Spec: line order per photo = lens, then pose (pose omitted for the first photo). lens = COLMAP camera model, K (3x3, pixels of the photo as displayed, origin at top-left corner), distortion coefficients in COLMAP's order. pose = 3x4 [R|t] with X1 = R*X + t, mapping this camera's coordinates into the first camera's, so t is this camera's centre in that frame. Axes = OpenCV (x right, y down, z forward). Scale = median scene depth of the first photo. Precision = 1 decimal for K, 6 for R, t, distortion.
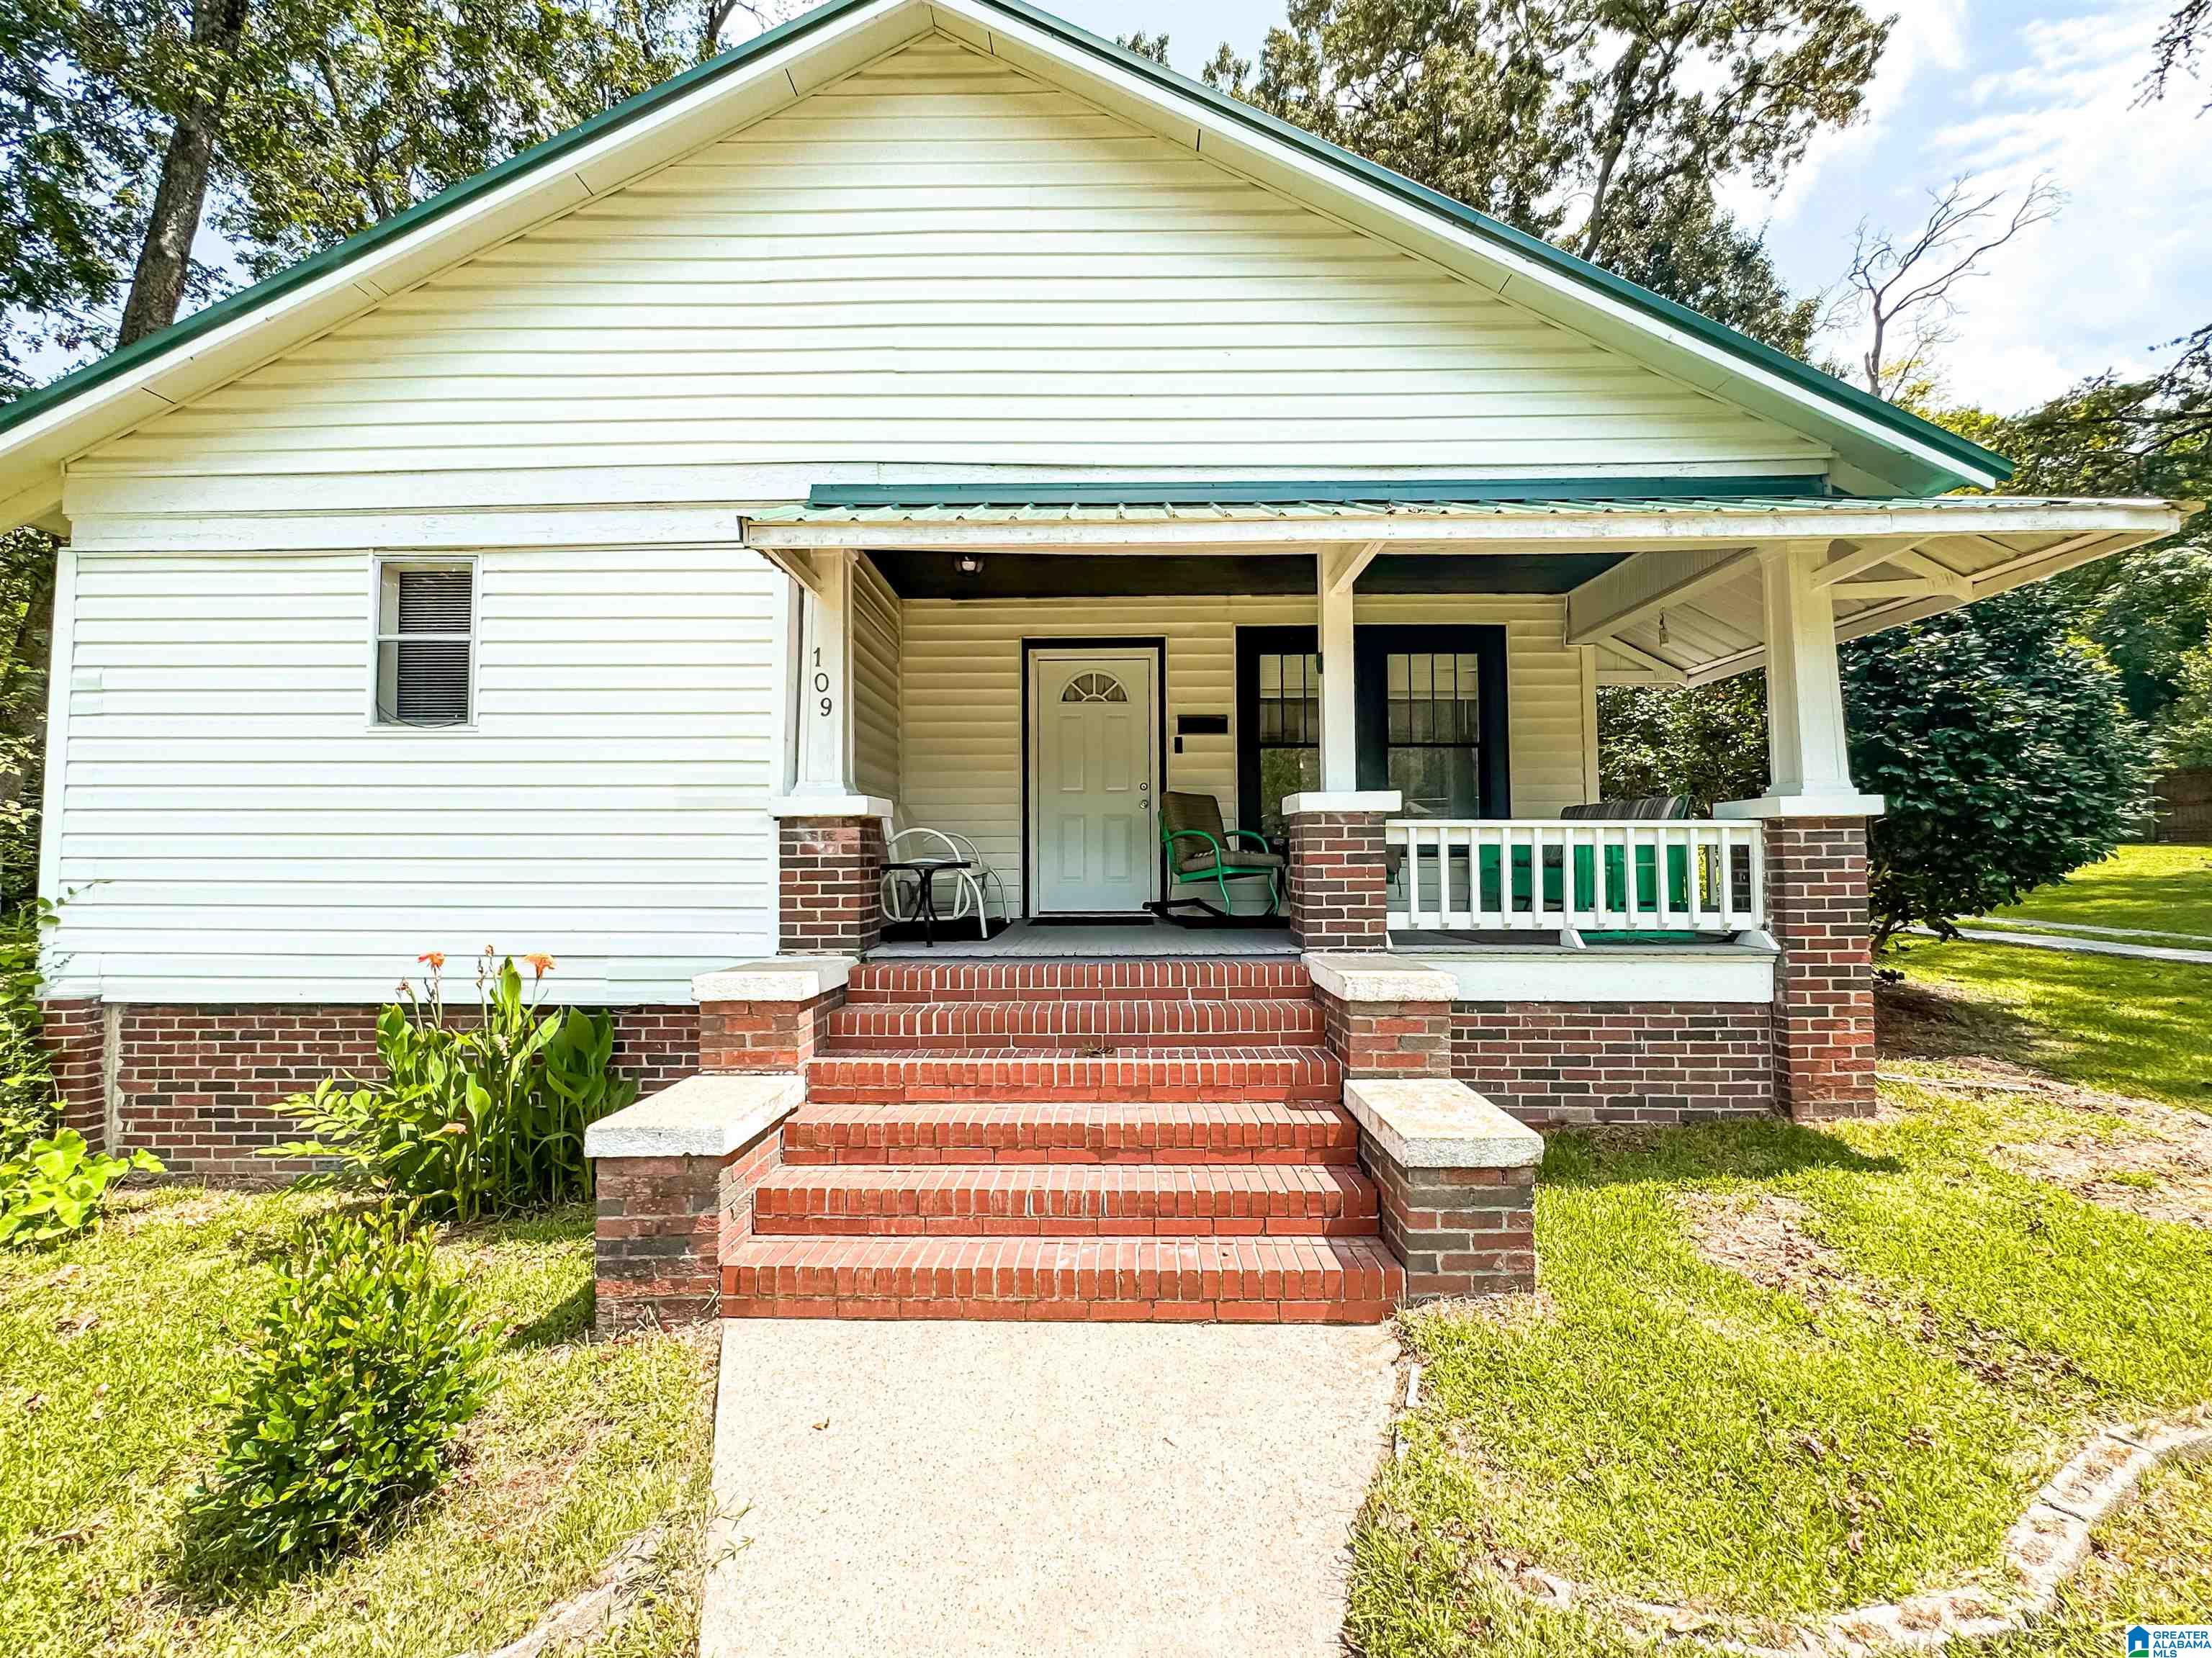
lens RADIAL K [[938.5, 0, 1106.0], [0, 938.5, 829.0], [0, 0, 1]] dist [-0.000051, -0.000477]
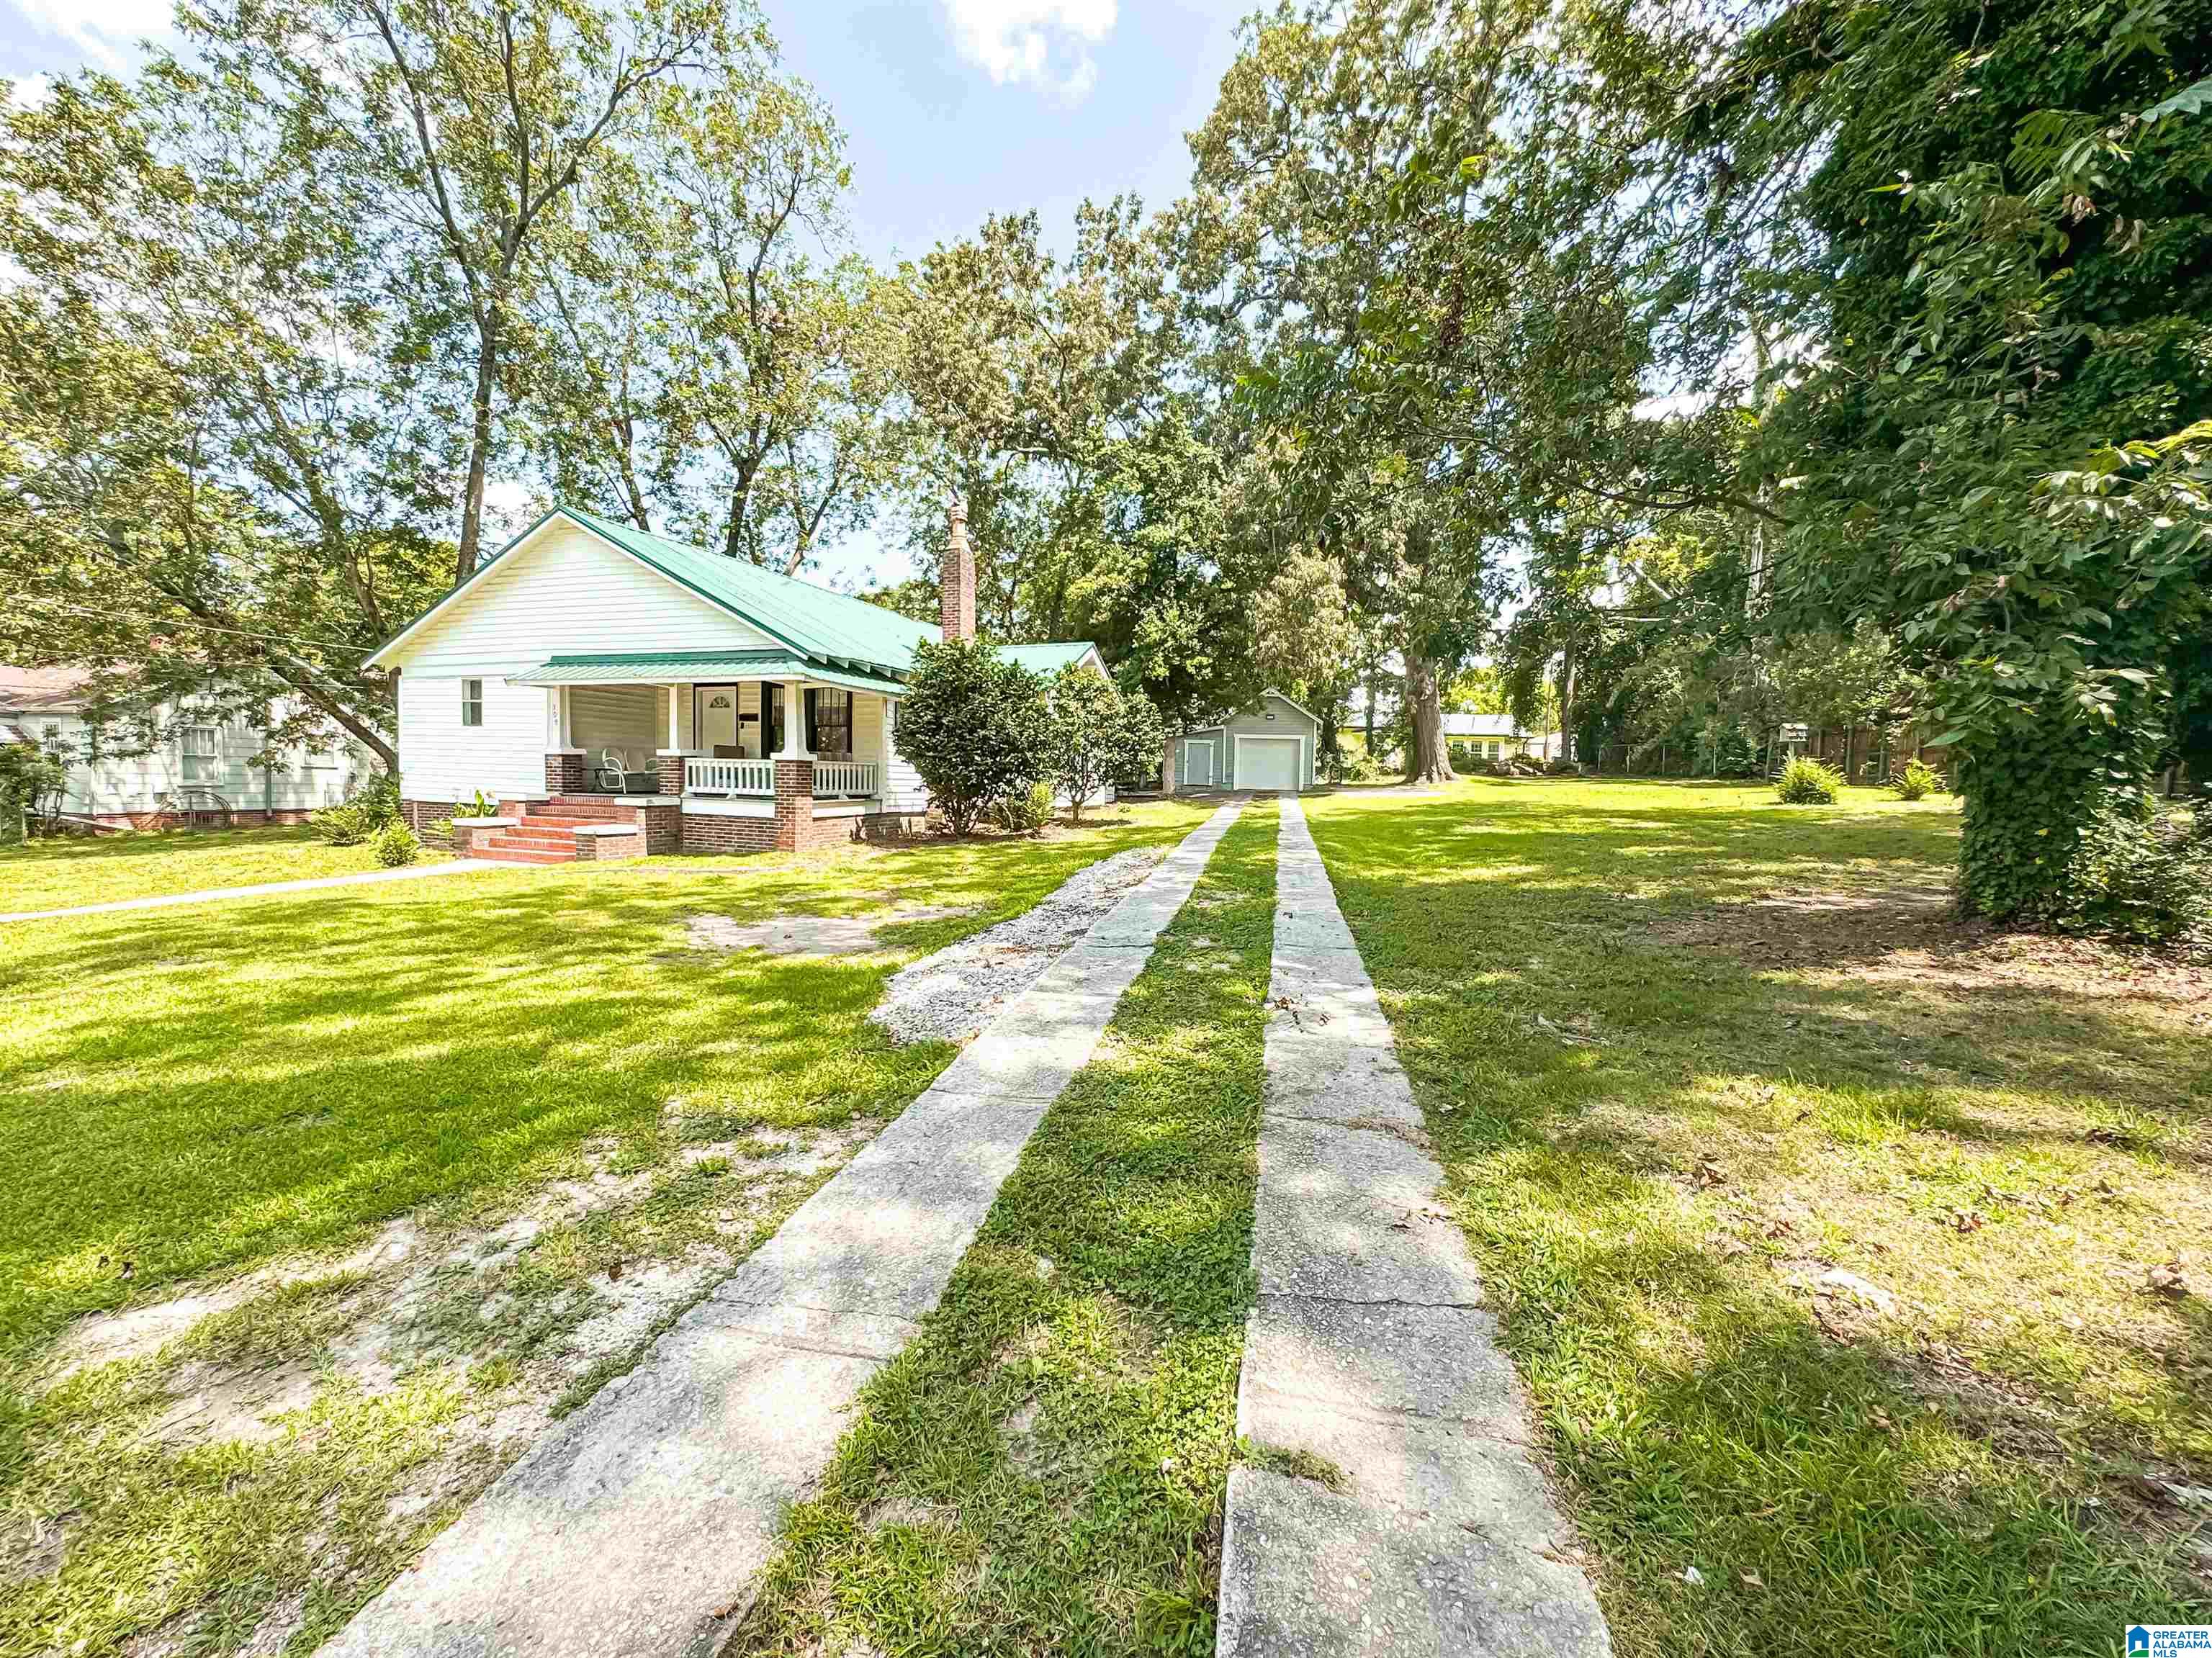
lens RADIAL K [[915.6, 0, 1107.4], [0, 915.6, 825.3], [0, 0, 1]] dist [-0.000078, 0.001106]
pose [[0.951481, 0.044272, -0.304506, 2.599358], [-0.018155, 0.995949, 0.088072, -0.082486], [0.307172, -0.078270, 0.948430, -1.563098]]
